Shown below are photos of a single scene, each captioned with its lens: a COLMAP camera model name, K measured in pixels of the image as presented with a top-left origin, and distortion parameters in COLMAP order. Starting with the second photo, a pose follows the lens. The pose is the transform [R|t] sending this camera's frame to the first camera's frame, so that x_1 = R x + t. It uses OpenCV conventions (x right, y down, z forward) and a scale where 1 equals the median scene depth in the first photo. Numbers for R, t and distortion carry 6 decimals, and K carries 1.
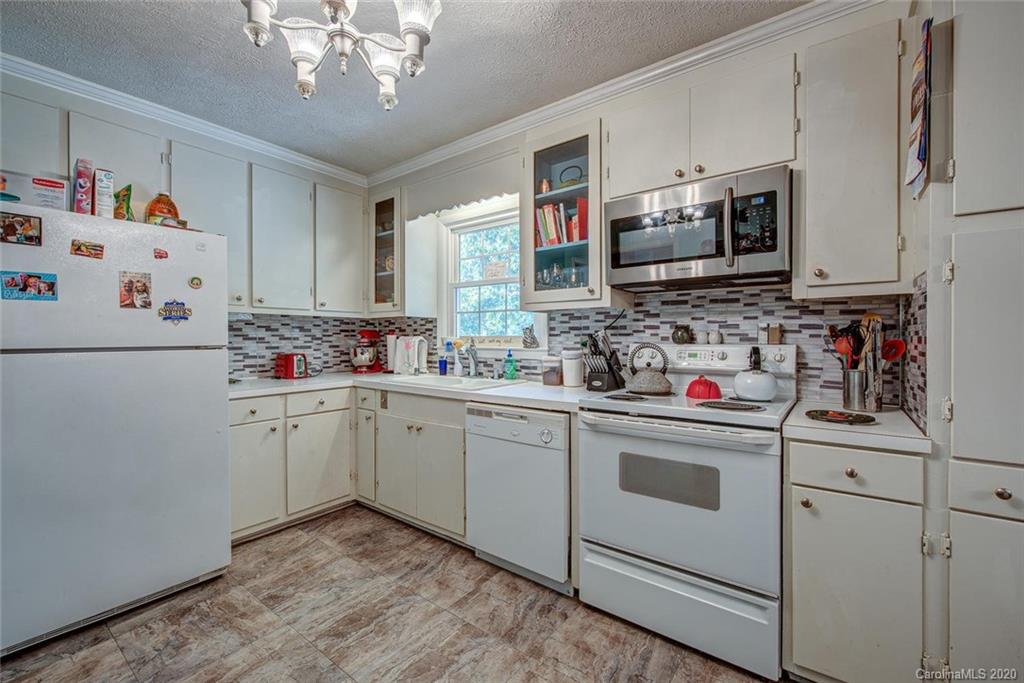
lens RADIAL K [[432.9, 0, 514.2], [0, 432.9, 340.2], [0, 0, 1]] dist [-0.002599, -0.000456]
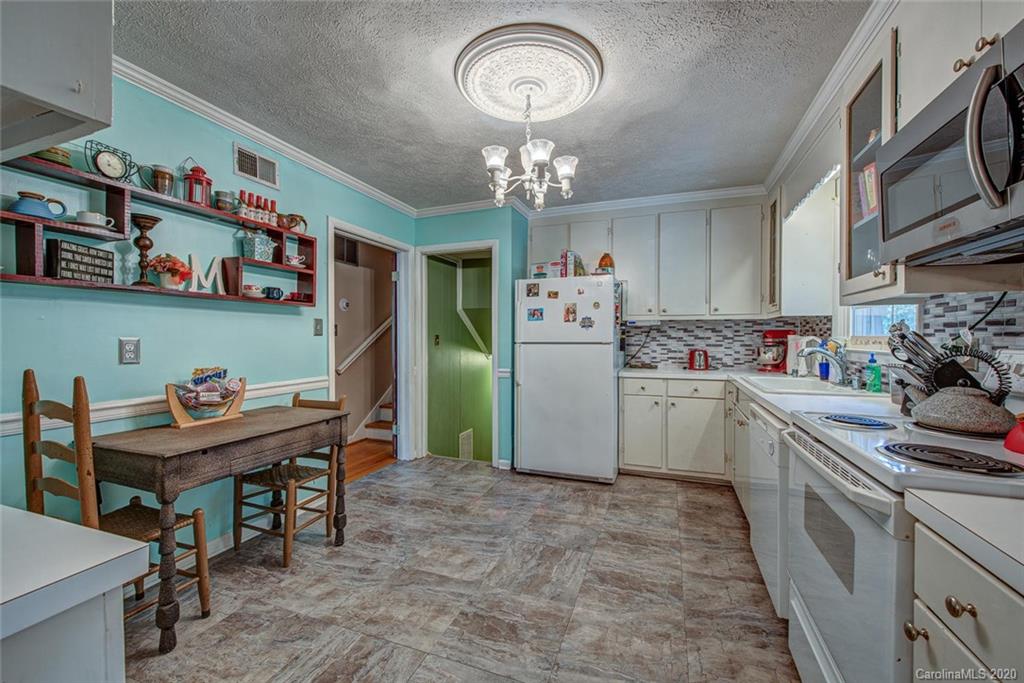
lens RADIAL K [[405.8, 0, 516.8], [0, 405.8, 340.4], [0, 0, 1]] dist [0.000871, -0.000110]
pose [[0.281605, 0.009720, -0.959481, 0.555678], [-0.006989, 0.999943, 0.008079, -0.003435], [0.959505, 0.004431, 0.281657, 0.188338]]
